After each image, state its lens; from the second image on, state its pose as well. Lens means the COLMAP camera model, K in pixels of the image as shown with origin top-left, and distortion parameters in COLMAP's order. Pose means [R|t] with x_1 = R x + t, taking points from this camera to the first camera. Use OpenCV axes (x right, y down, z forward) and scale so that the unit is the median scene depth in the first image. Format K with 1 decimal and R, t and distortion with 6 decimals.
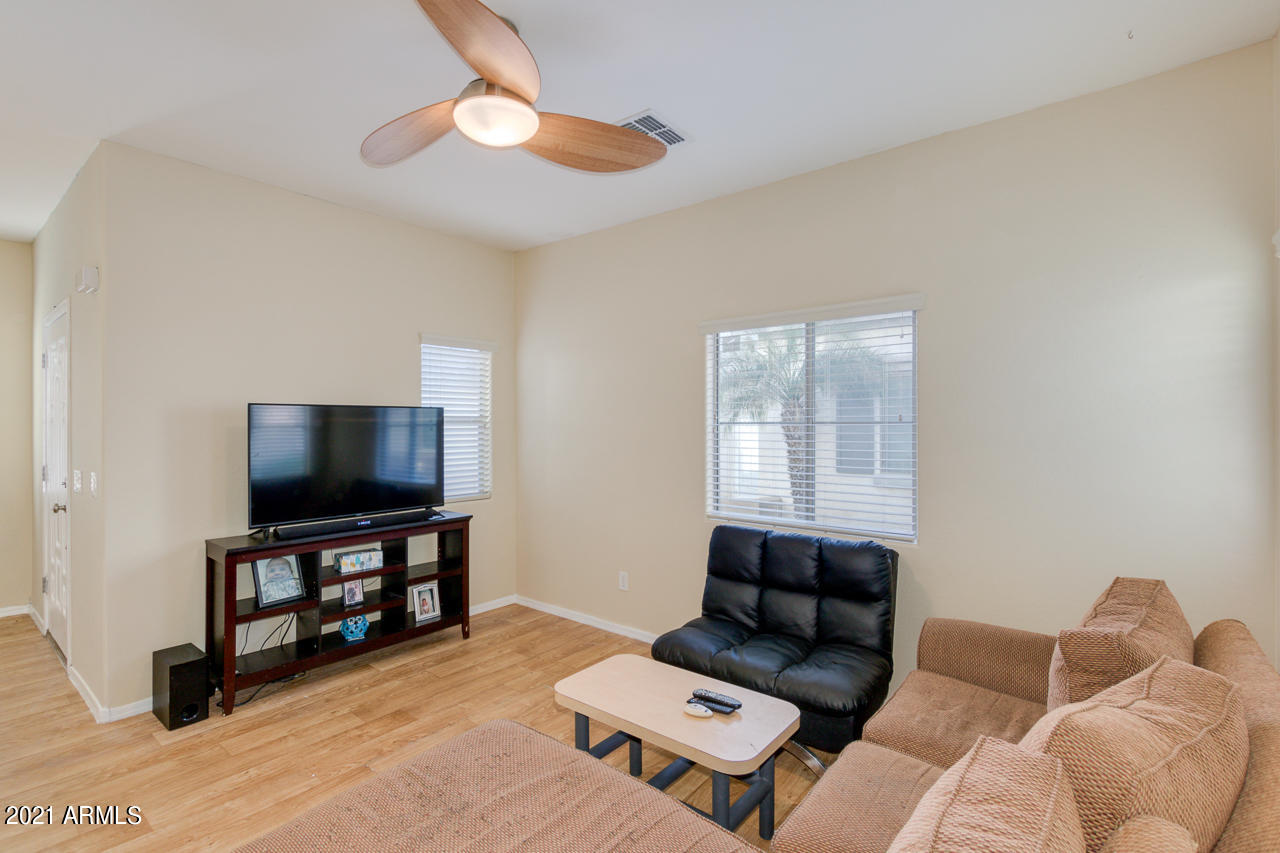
lens RADIAL K [[591.8, 0, 638.6], [0, 591.8, 425.5], [0, 0, 1]] dist [0.003016, -0.000635]
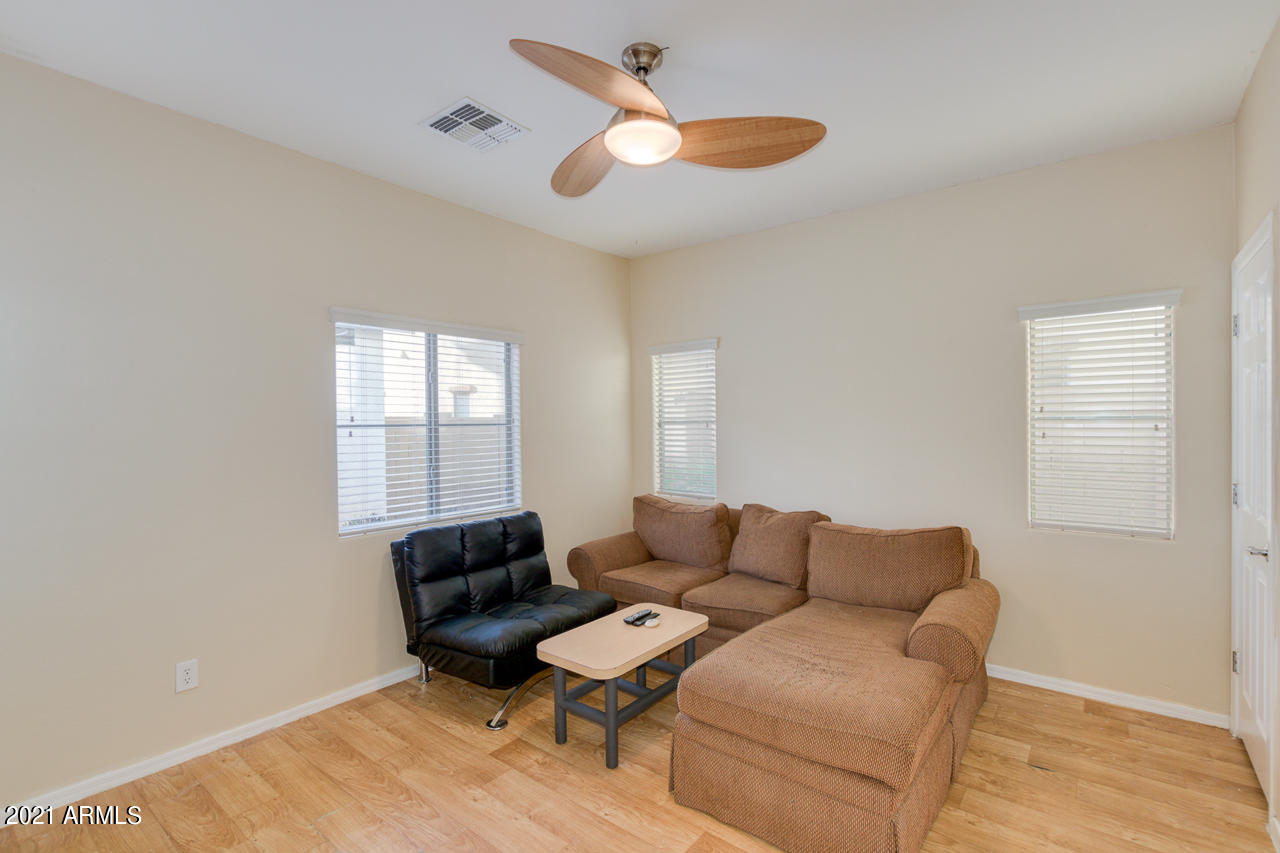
lens RADIAL K [[586.3, 0, 642.2], [0, 586.3, 428.7], [0, 0, 1]] dist [-0.000594, -0.000838]
pose [[0.003995, -0.010399, 0.999938, -0.905585], [0.019299, 0.999760, 0.010320, -0.001441], [-0.999806, 0.019256, 0.004195, 0.696726]]
